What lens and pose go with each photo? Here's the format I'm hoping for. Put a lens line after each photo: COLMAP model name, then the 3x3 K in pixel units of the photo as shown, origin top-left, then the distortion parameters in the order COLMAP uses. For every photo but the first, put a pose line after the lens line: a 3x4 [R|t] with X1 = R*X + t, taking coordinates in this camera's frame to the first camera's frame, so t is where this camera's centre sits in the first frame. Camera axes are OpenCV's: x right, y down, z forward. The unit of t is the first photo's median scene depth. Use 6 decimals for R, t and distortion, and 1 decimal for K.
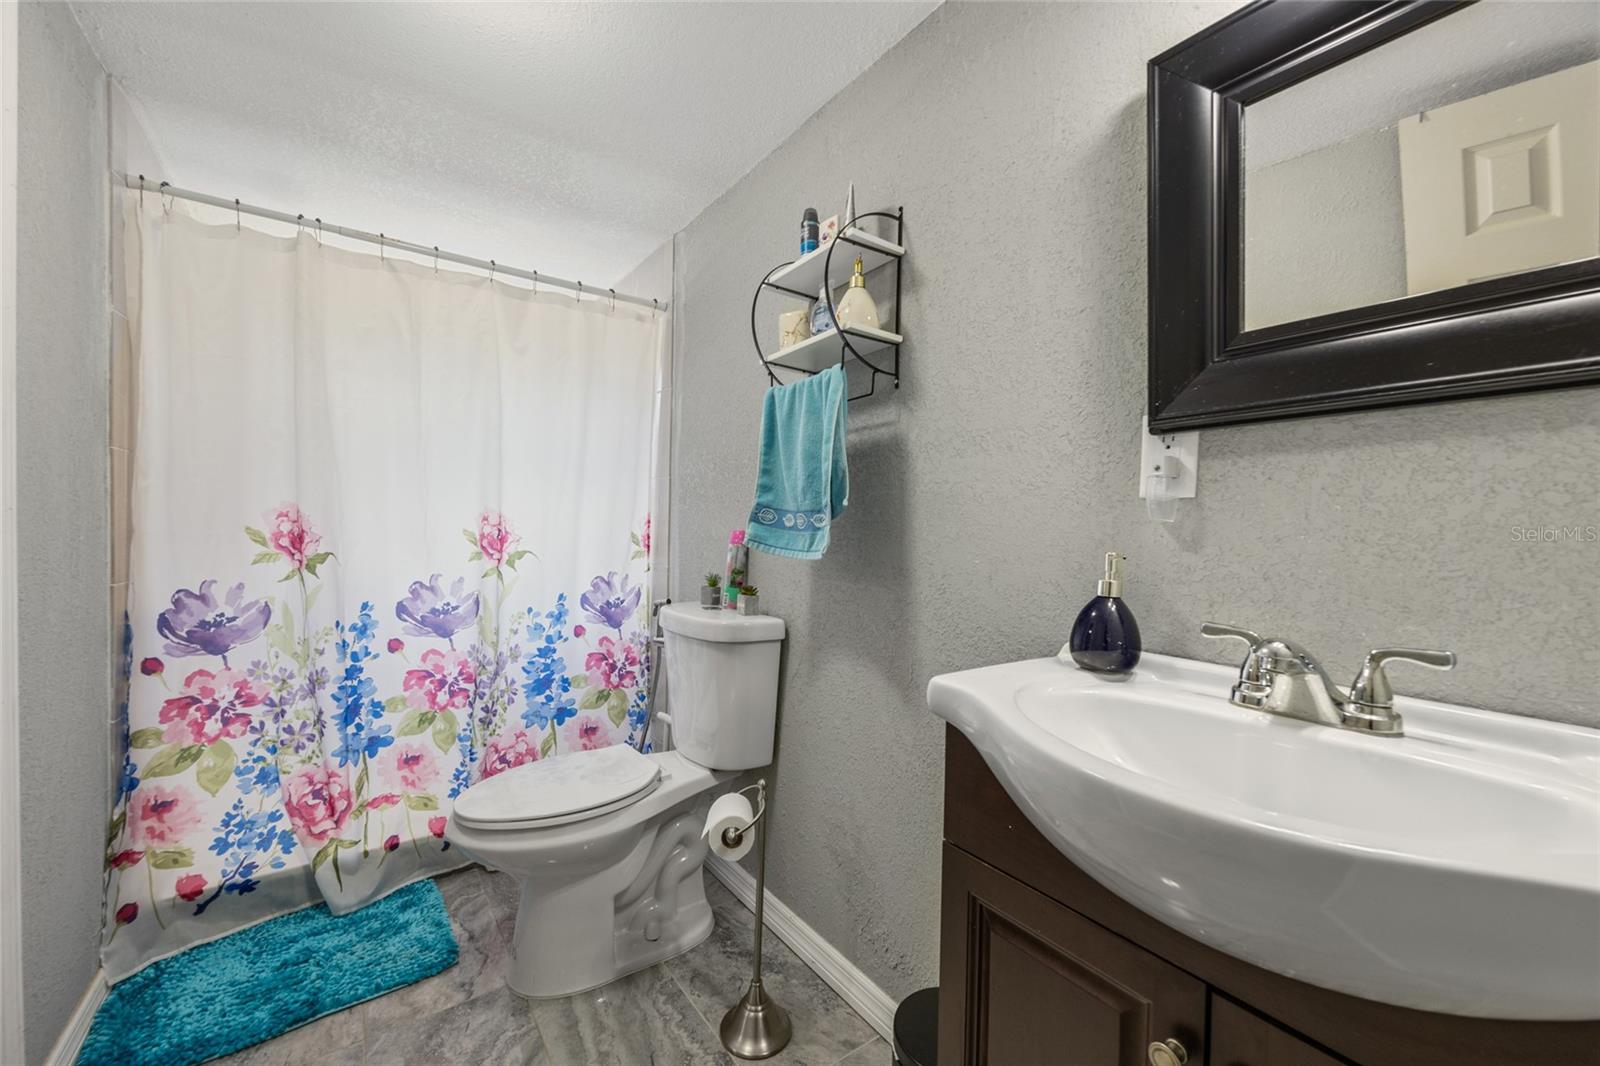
lens RADIAL K [[641.9, 0, 800.0], [0, 641.9, 533.0], [0, 0, 1]] dist [-0.000380, -0.000035]
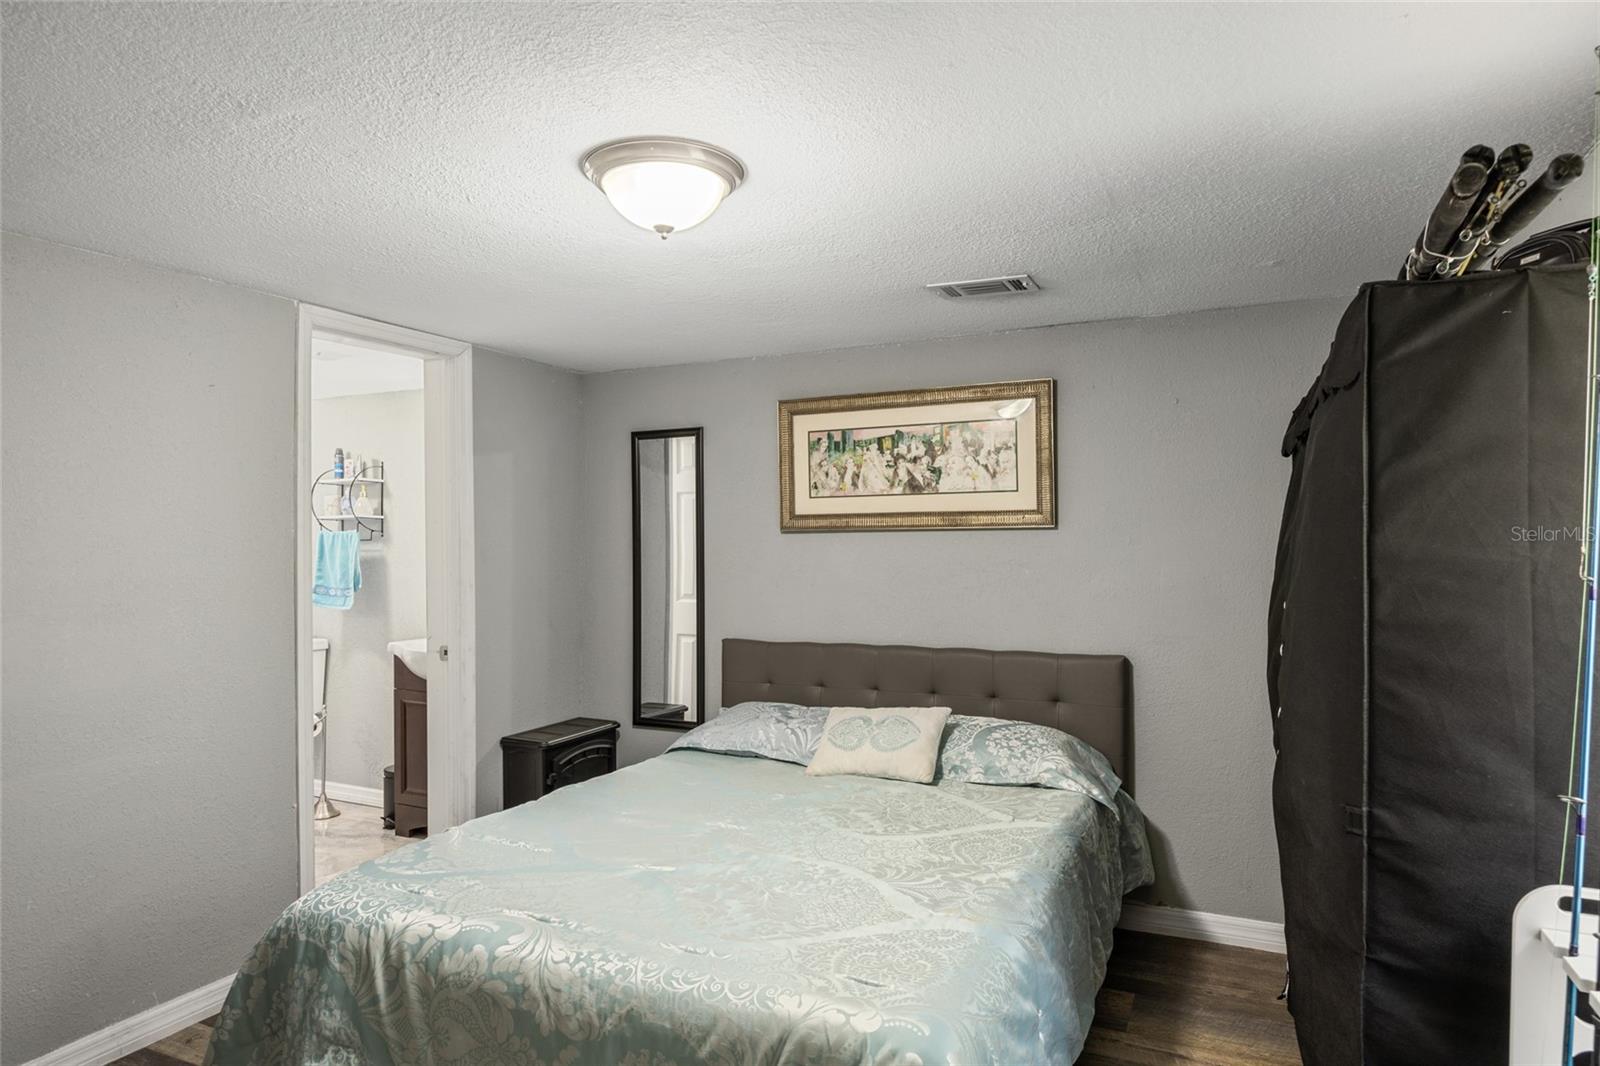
lens RADIAL K [[956.9, 0, 800.0], [0, 956.9, 533.0], [0, 0, 1]] dist [0.000565, 0.000091]
pose [[0.874884, -0.017749, 0.484007, -0.214317], [0.025207, 0.999643, -0.008907, -0.164259], [-0.483676, 0.019993, 0.875019, -2.877838]]
